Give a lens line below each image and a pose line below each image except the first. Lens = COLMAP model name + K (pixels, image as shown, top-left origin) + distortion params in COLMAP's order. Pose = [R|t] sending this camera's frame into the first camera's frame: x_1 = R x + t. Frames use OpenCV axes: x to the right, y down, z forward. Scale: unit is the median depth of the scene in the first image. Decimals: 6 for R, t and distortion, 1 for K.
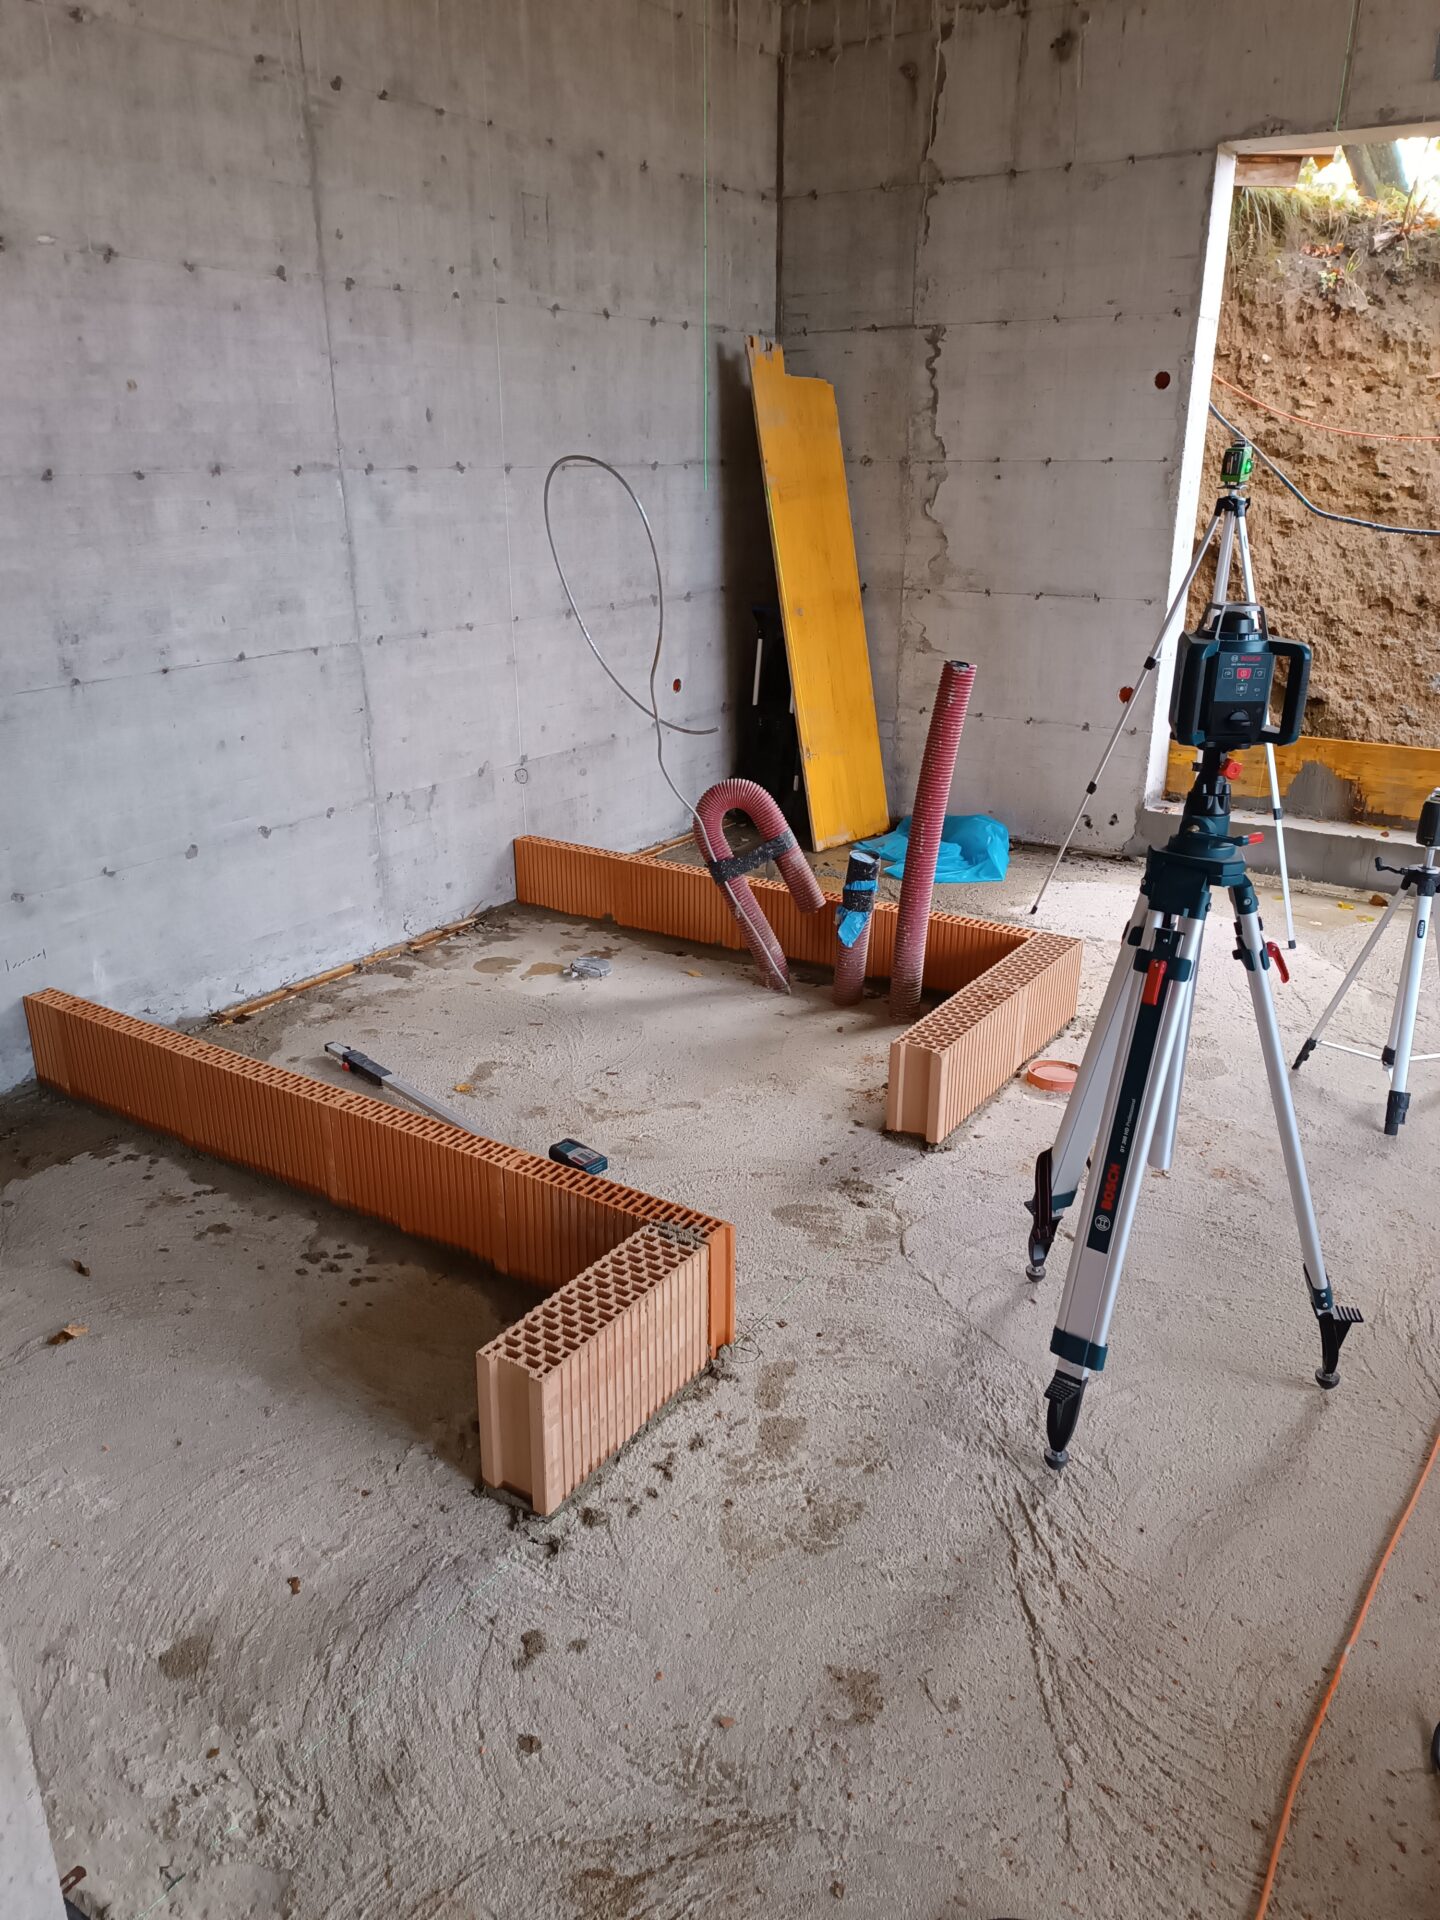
lens RADIAL K [[1381.7, 0, 718.4], [0, 1381.7, 959.4], [0, 0, 1]] dist [0.046595, -0.046098]
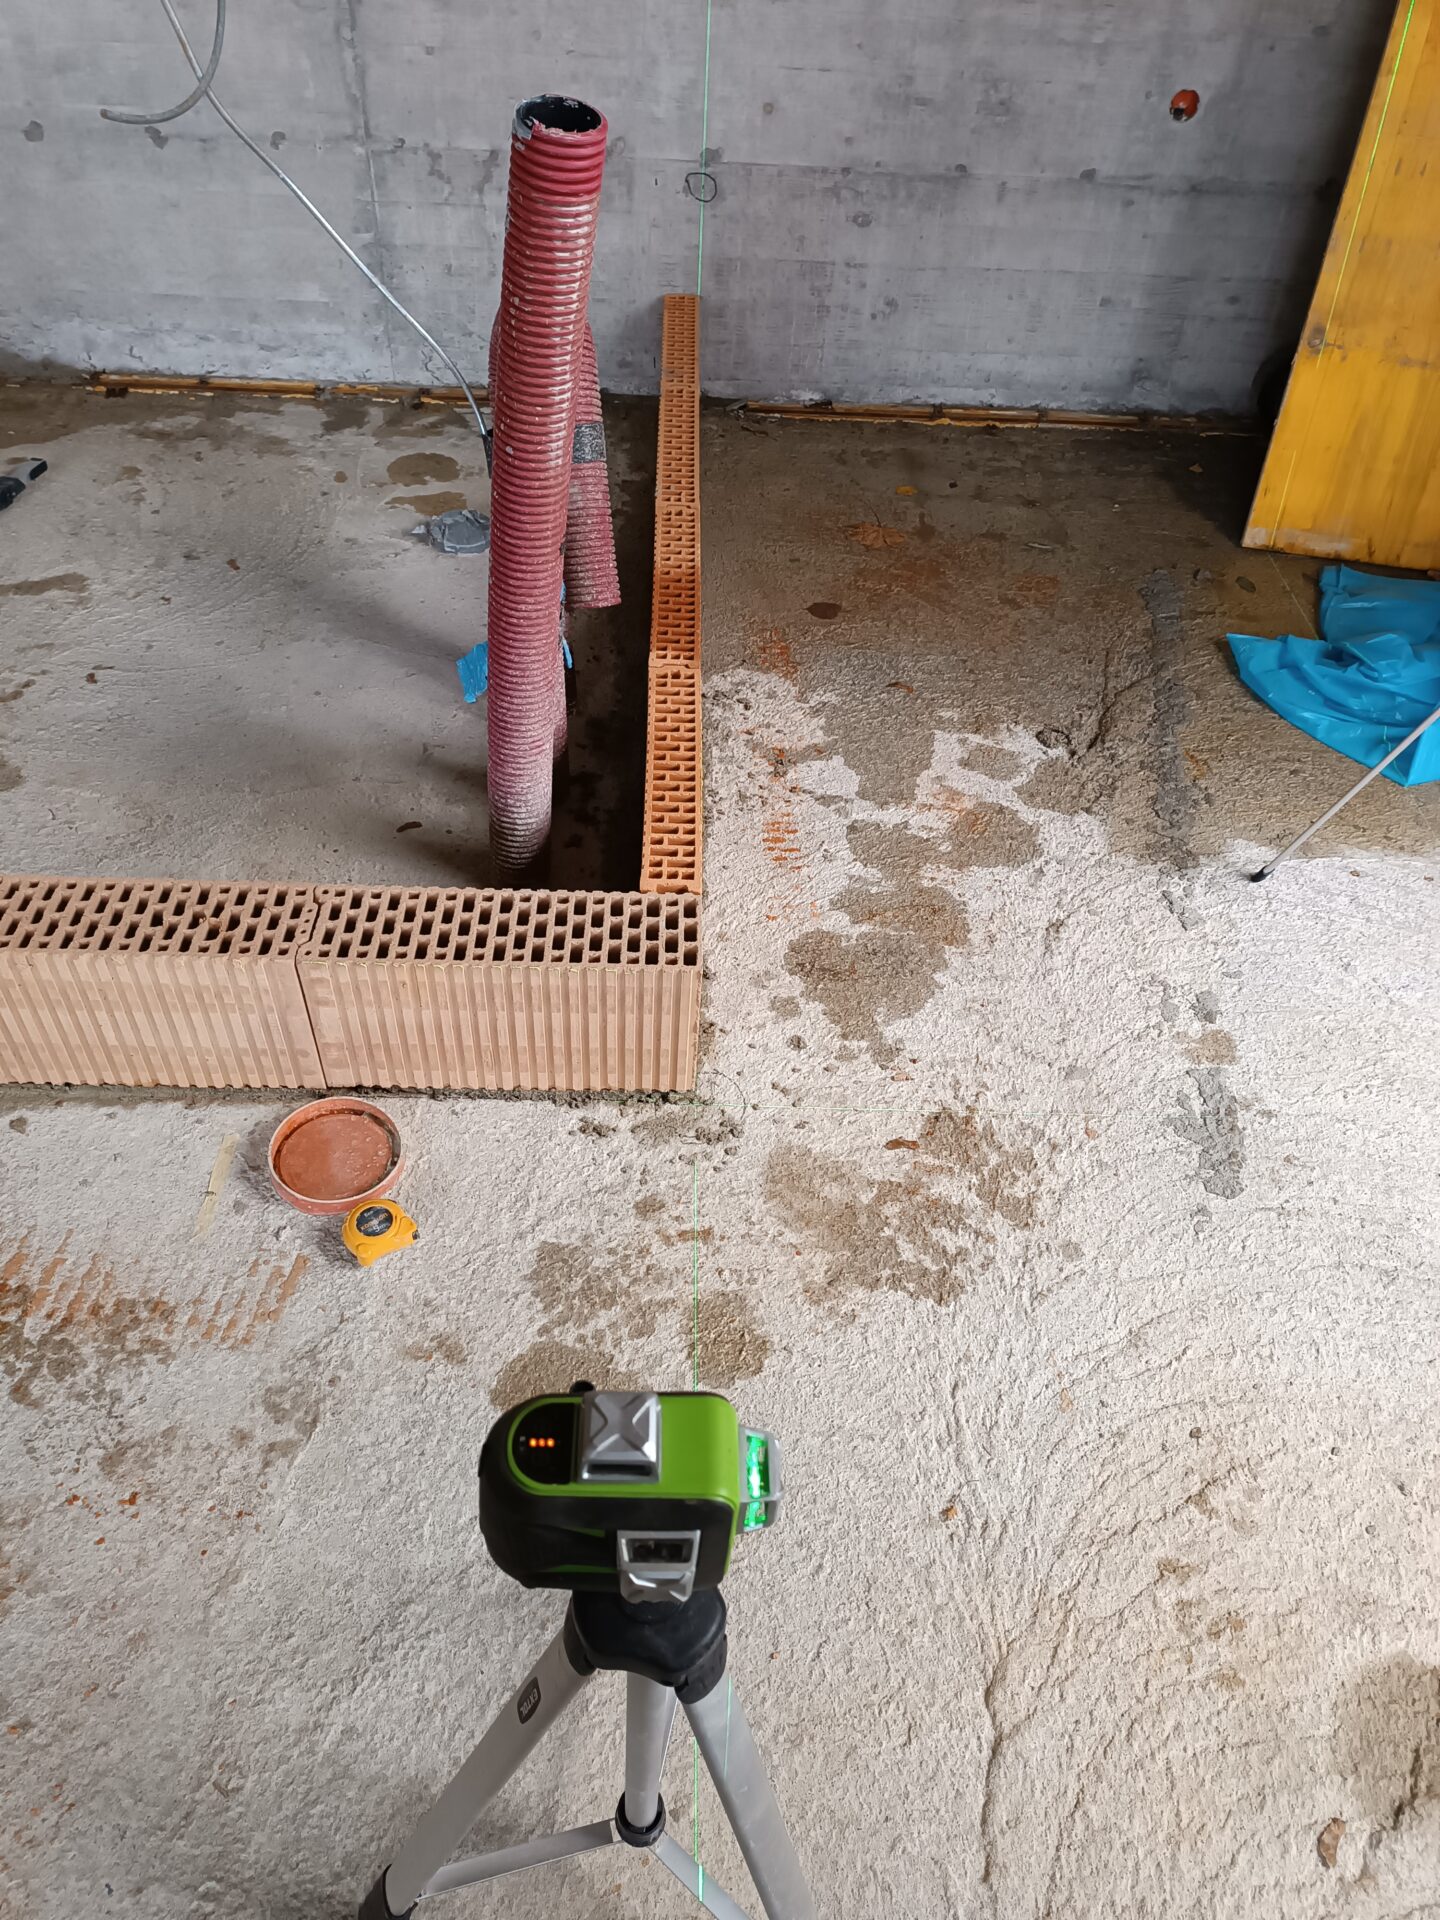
lens RADIAL K [[1381.7, 0, 716.9], [0, 1381.7, 959.5], [0, 0, 1]] dist [0.046595, -0.046098]
pose [[0.561986, 0.603716, -0.565419, 0.442080], [-0.328498, 0.790259, 0.517281, -0.203537], [0.759118, -0.104966, 0.642435, 0.659179]]
